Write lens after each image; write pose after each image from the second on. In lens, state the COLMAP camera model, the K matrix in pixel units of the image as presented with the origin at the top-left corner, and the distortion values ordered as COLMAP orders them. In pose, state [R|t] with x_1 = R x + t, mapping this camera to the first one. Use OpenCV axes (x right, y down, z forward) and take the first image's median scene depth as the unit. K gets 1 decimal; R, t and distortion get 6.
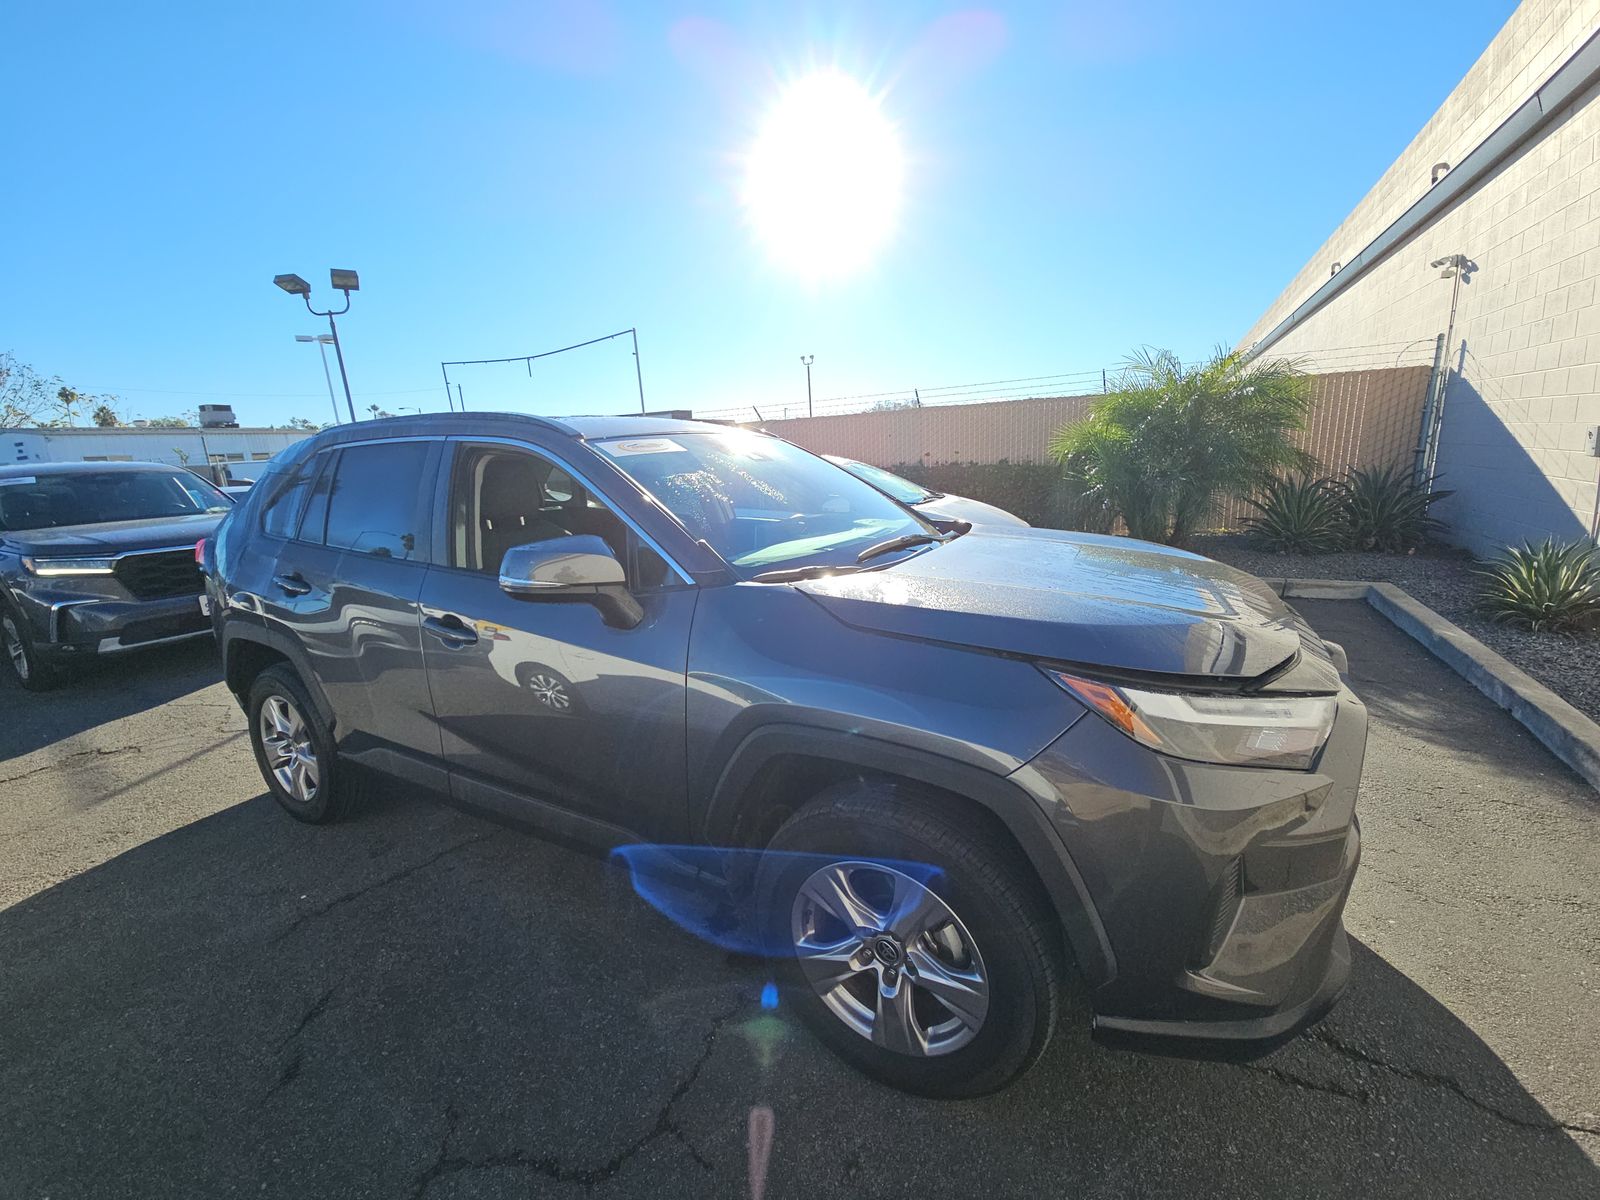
lens RADIAL K [[648.2, 0, 795.1], [0, 648.2, 593.5], [0, 0, 1]] dist [0.018299, -0.015653]
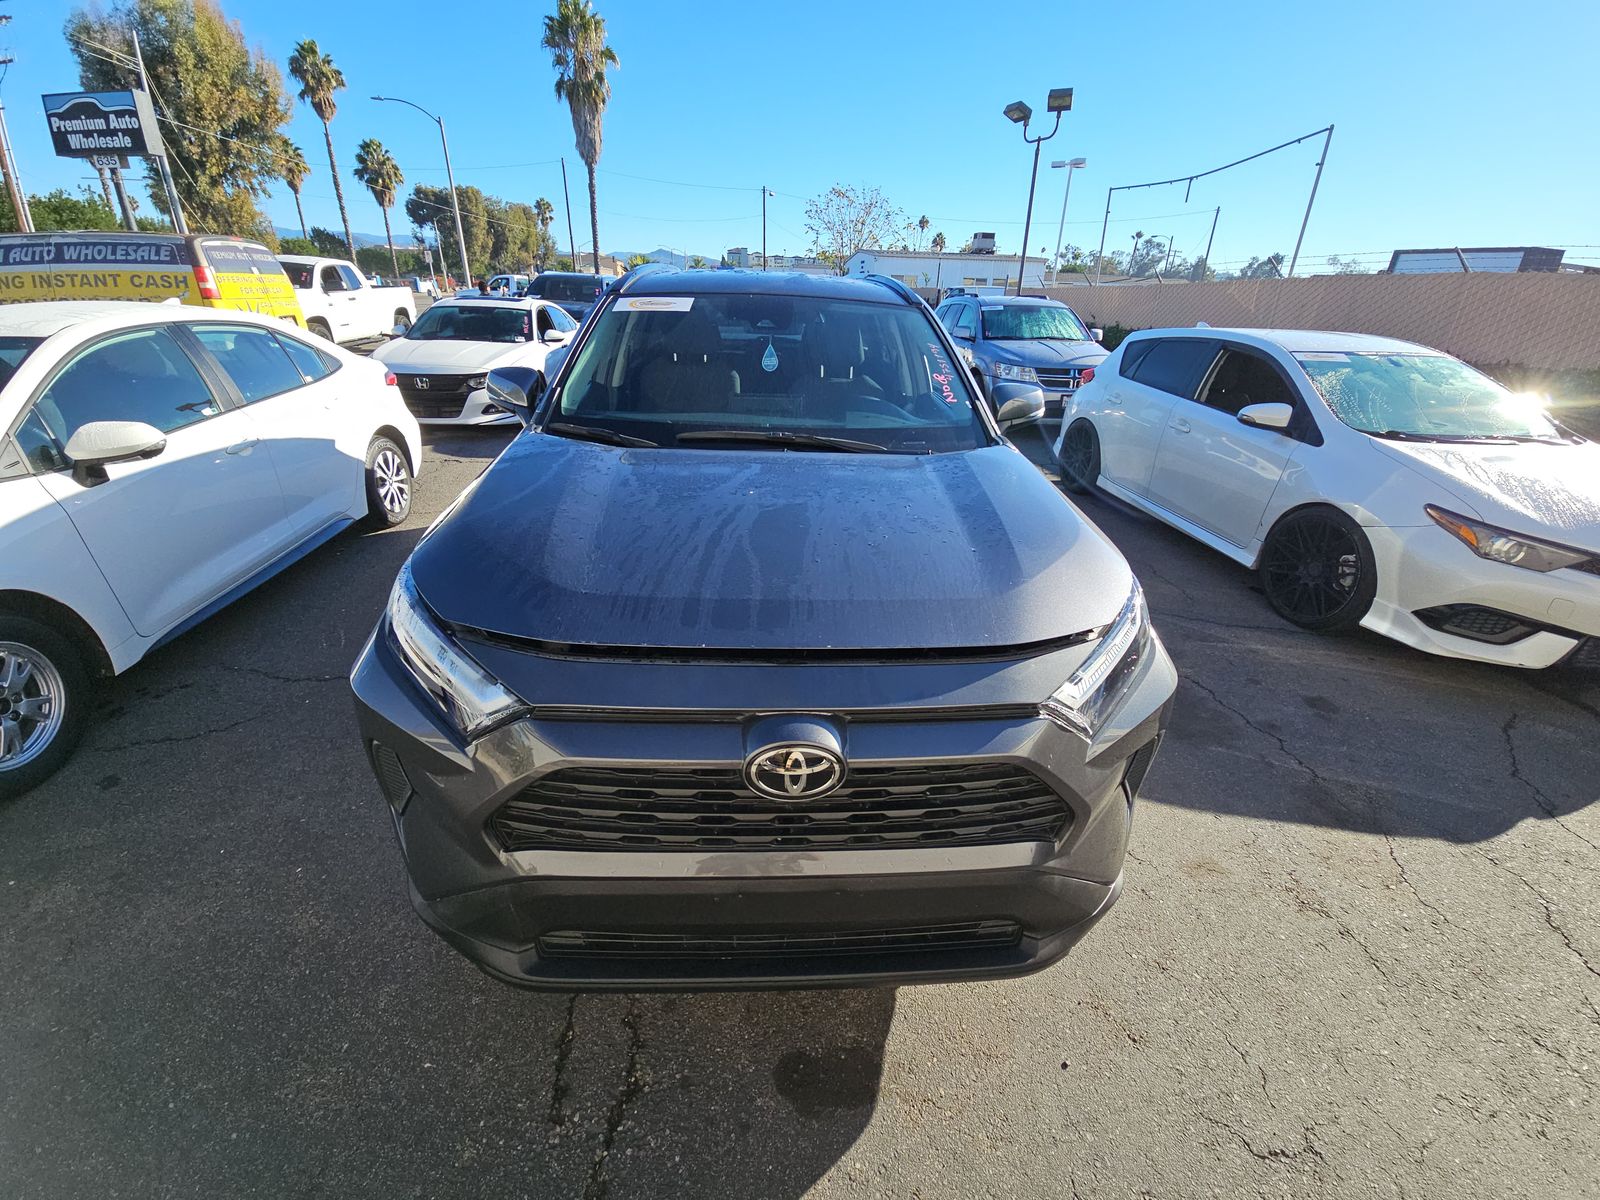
lens RADIAL K [[648.2, 0, 795.1], [0, 648.2, 593.5], [0, 0, 1]] dist [0.018299, -0.015653]
pose [[0.538902, 0.406221, -0.737949, 0.137436], [-0.228213, 0.913685, 0.336301, -0.030325], [0.810865, -0.012824, 0.585092, 0.069319]]
